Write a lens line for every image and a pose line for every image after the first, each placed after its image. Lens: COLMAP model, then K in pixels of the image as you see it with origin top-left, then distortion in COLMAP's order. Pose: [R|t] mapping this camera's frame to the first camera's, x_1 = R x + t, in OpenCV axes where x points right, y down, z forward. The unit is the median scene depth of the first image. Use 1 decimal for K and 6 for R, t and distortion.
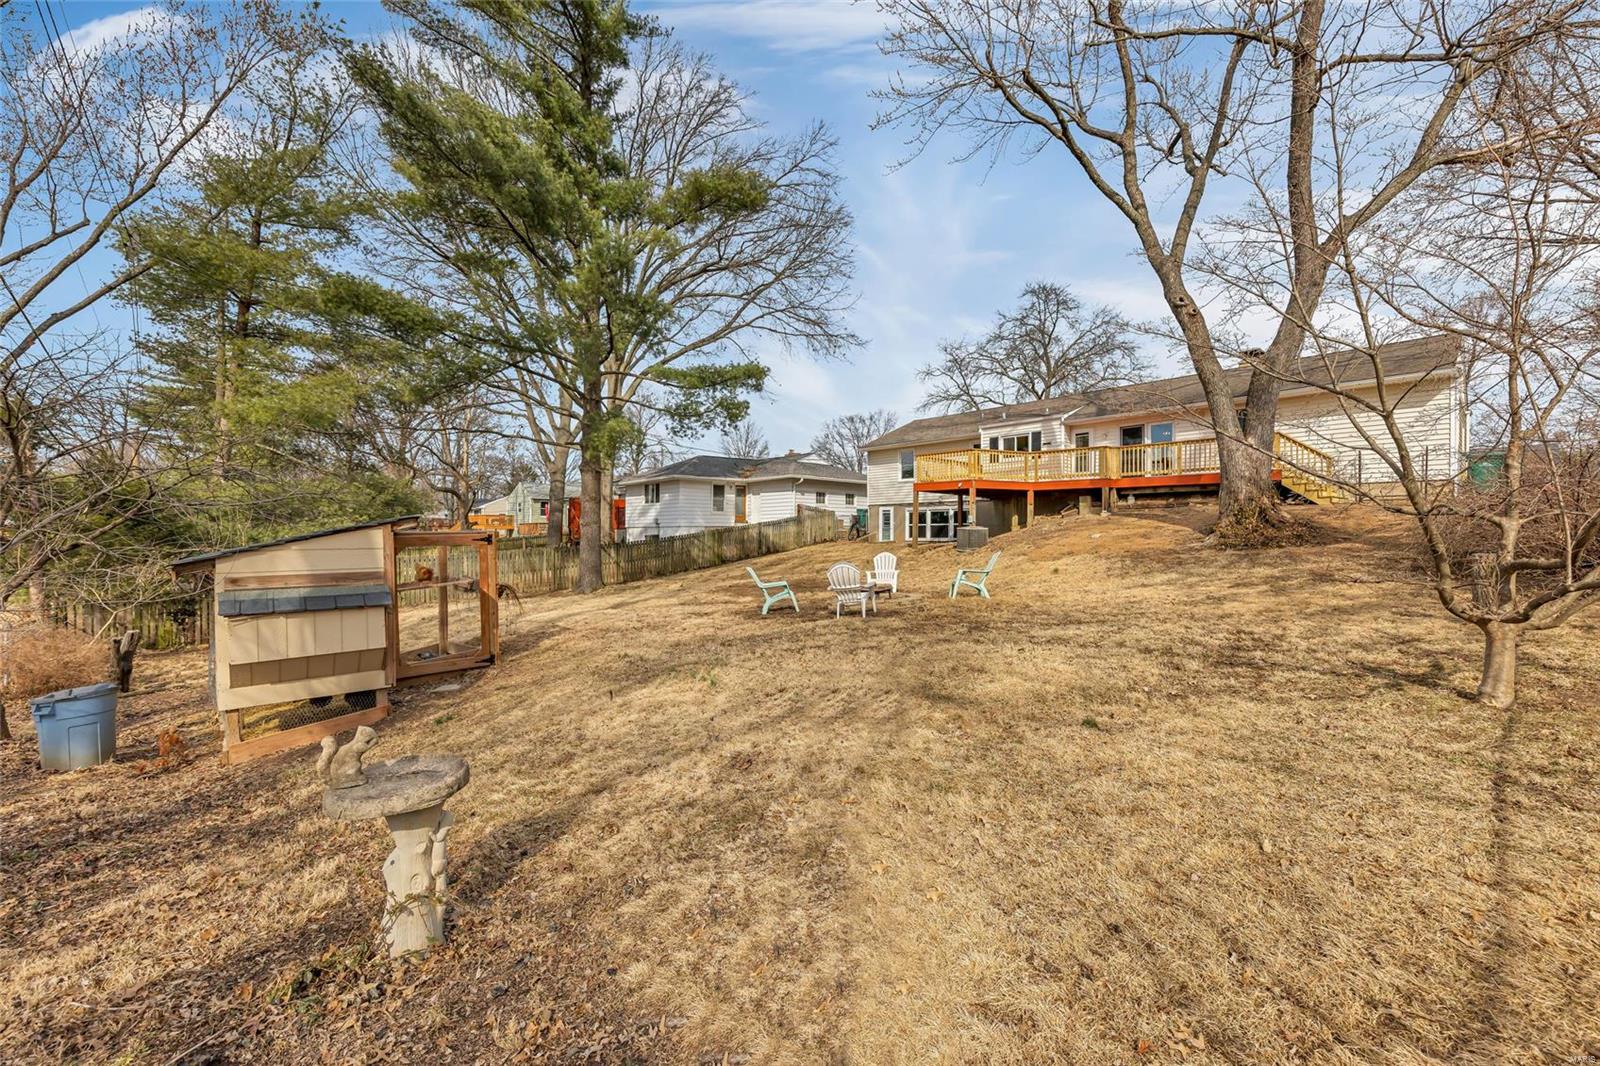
lens RADIAL K [[632.9, 0, 793.9], [0, 632.9, 527.9], [0, 0, 1]] dist [0.004264, 0.000416]
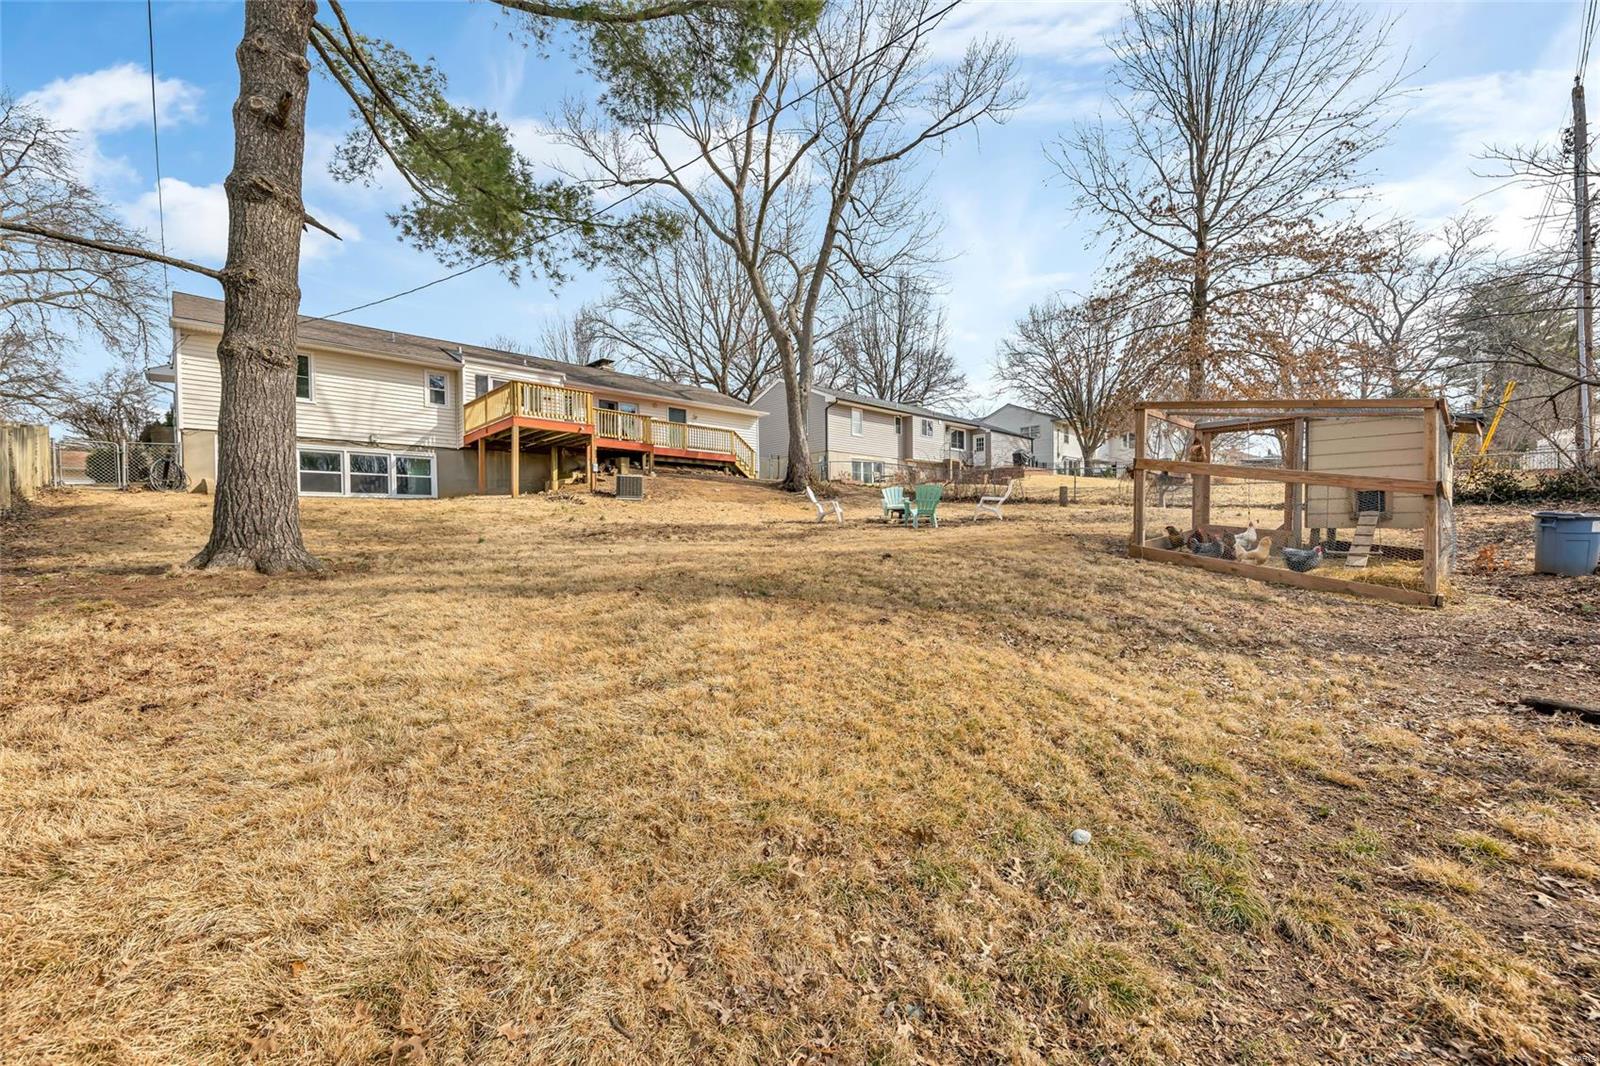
lens RADIAL K [[632.9, 0, 796.7], [0, 632.9, 538.1], [0, 0, 1]] dist [0.004264, 0.000416]
pose [[-0.048598, -0.011908, 0.998747, -0.487456], [0.003412, 0.999921, 0.012088, 0.057738], [-0.998813, 0.003995, -0.048554, 0.549466]]
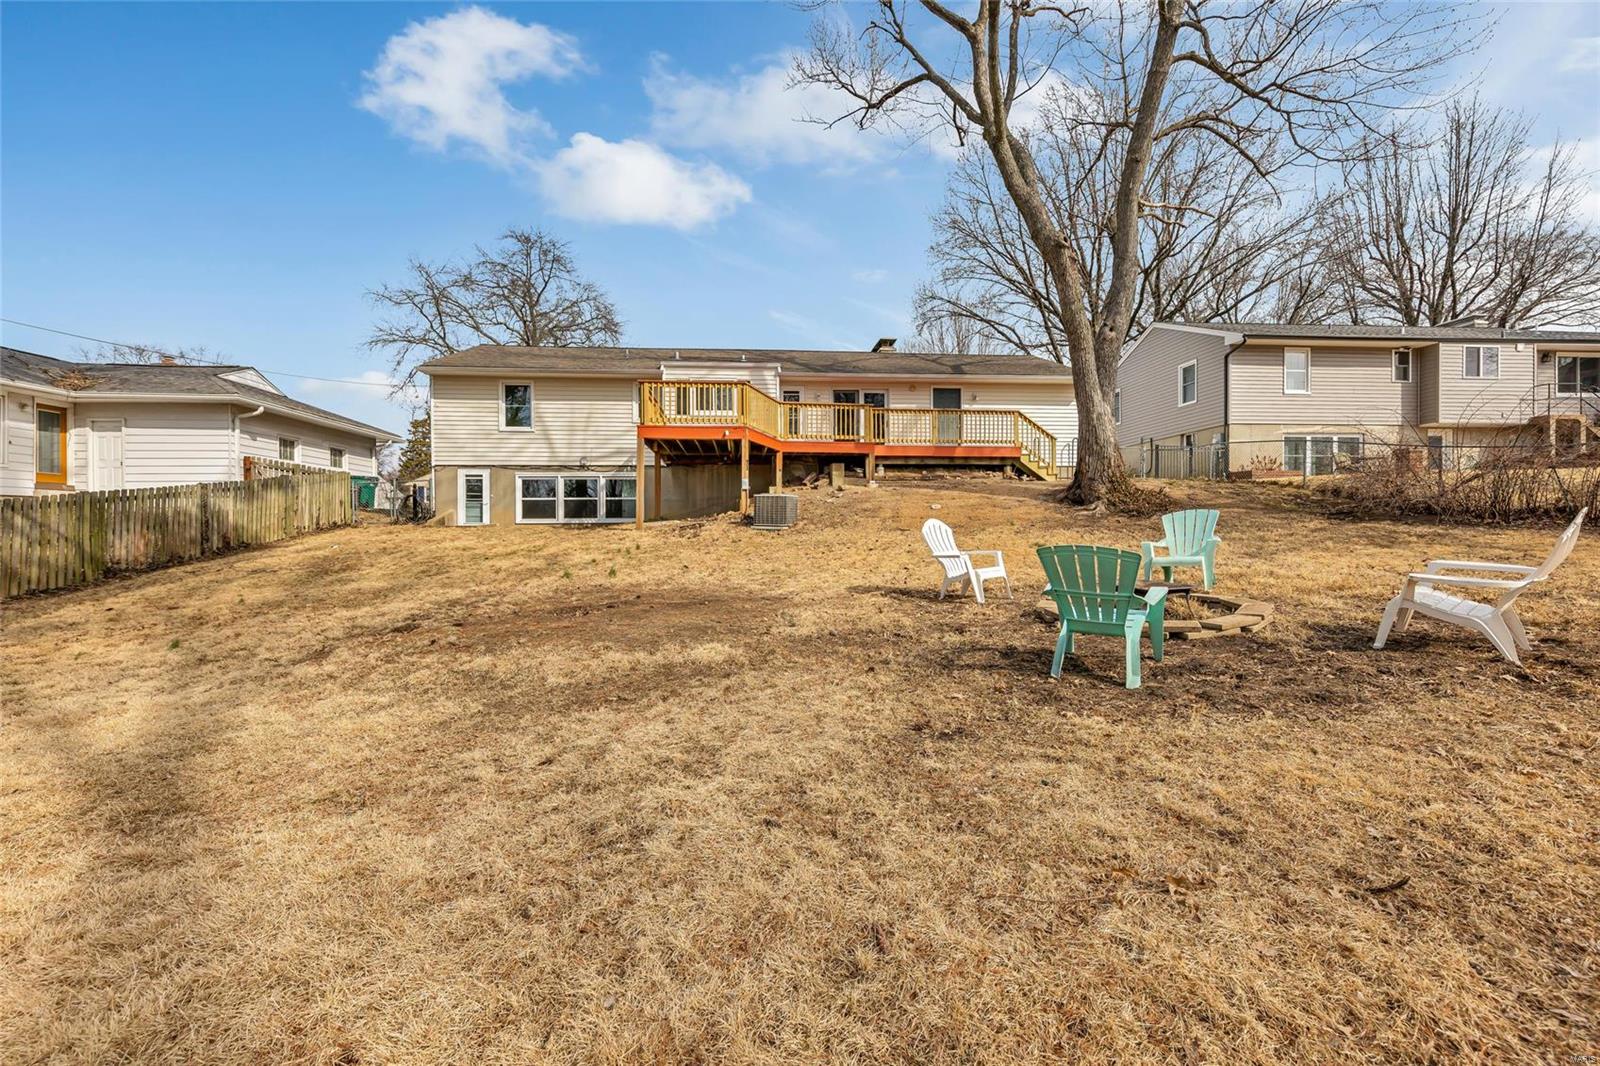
lens RADIAL K [[632.9, 0, 807.1], [0, 632.9, 526.2], [0, 0, 1]] dist [0.004264, 0.000416]
pose [[0.585313, -0.003921, 0.810798, -0.174256], [0.001287, 0.999992, 0.003906, 0.021253], [-0.810806, -0.001242, 0.585313, 0.399185]]
